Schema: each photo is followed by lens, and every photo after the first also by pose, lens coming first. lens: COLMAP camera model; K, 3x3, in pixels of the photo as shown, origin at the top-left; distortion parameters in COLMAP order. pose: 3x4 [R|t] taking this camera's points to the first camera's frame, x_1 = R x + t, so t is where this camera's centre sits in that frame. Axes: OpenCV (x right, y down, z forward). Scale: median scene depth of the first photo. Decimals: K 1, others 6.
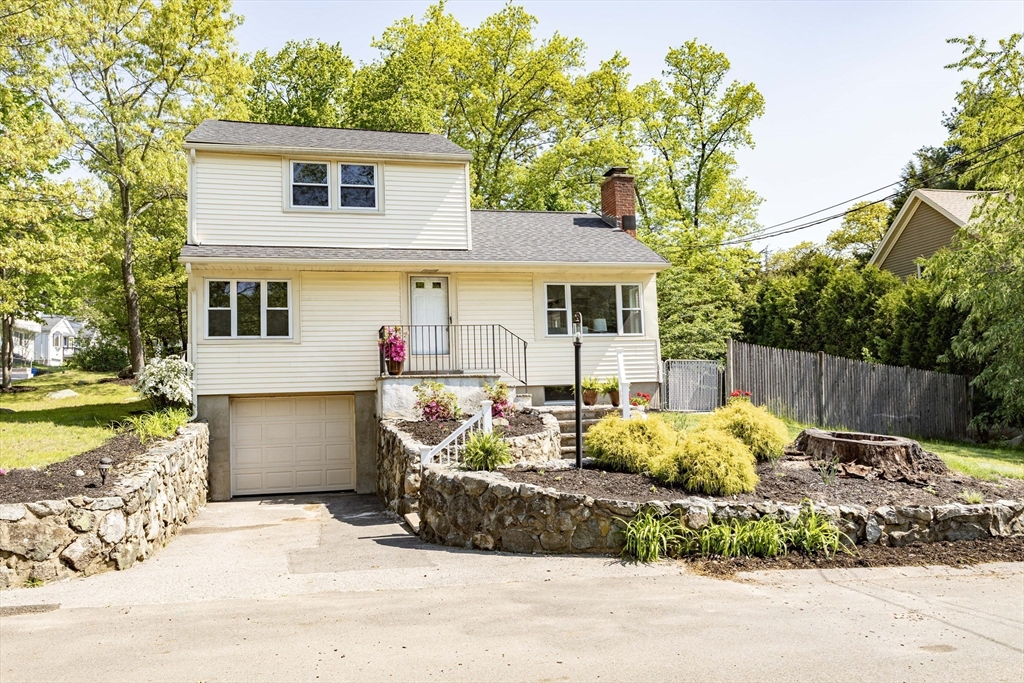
lens RADIAL K [[784.9, 0, 512.0], [0, 784.9, 341.5], [0, 0, 1]] dist [0.007279, 0.000452]
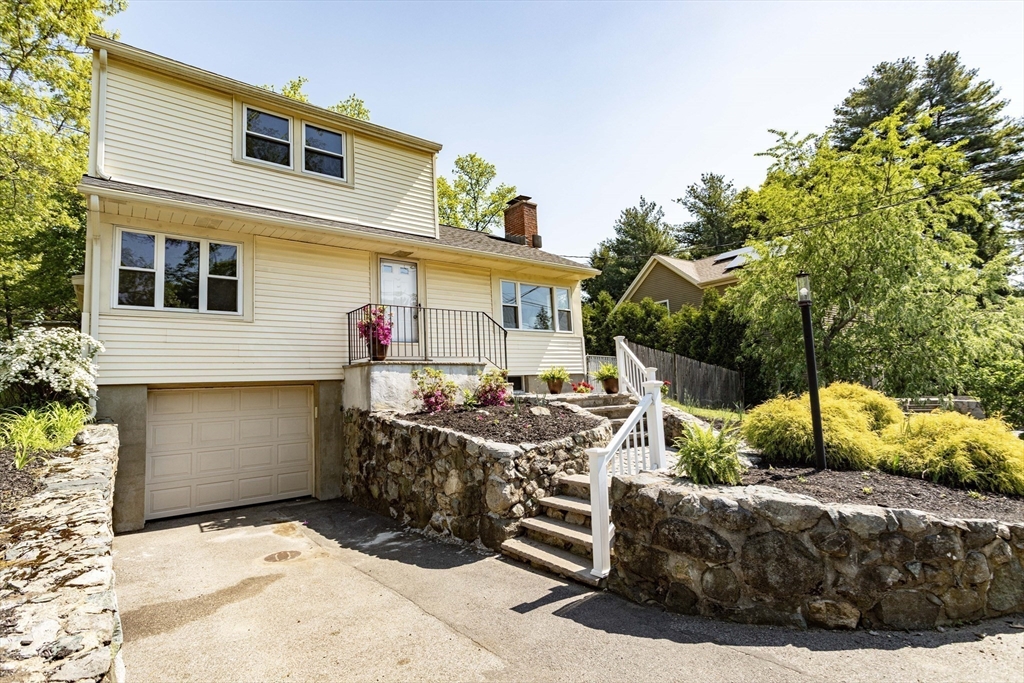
lens RADIAL K [[491.5, 0, 512.0], [0, 491.5, 341.5], [0, 0, 1]] dist [0.001514, 0.000352]
pose [[0.914295, 0.030912, 0.403869, -0.229165], [-0.015853, 0.999051, -0.040579, 0.039512], [-0.404740, 0.030699, 0.913916, 0.423050]]
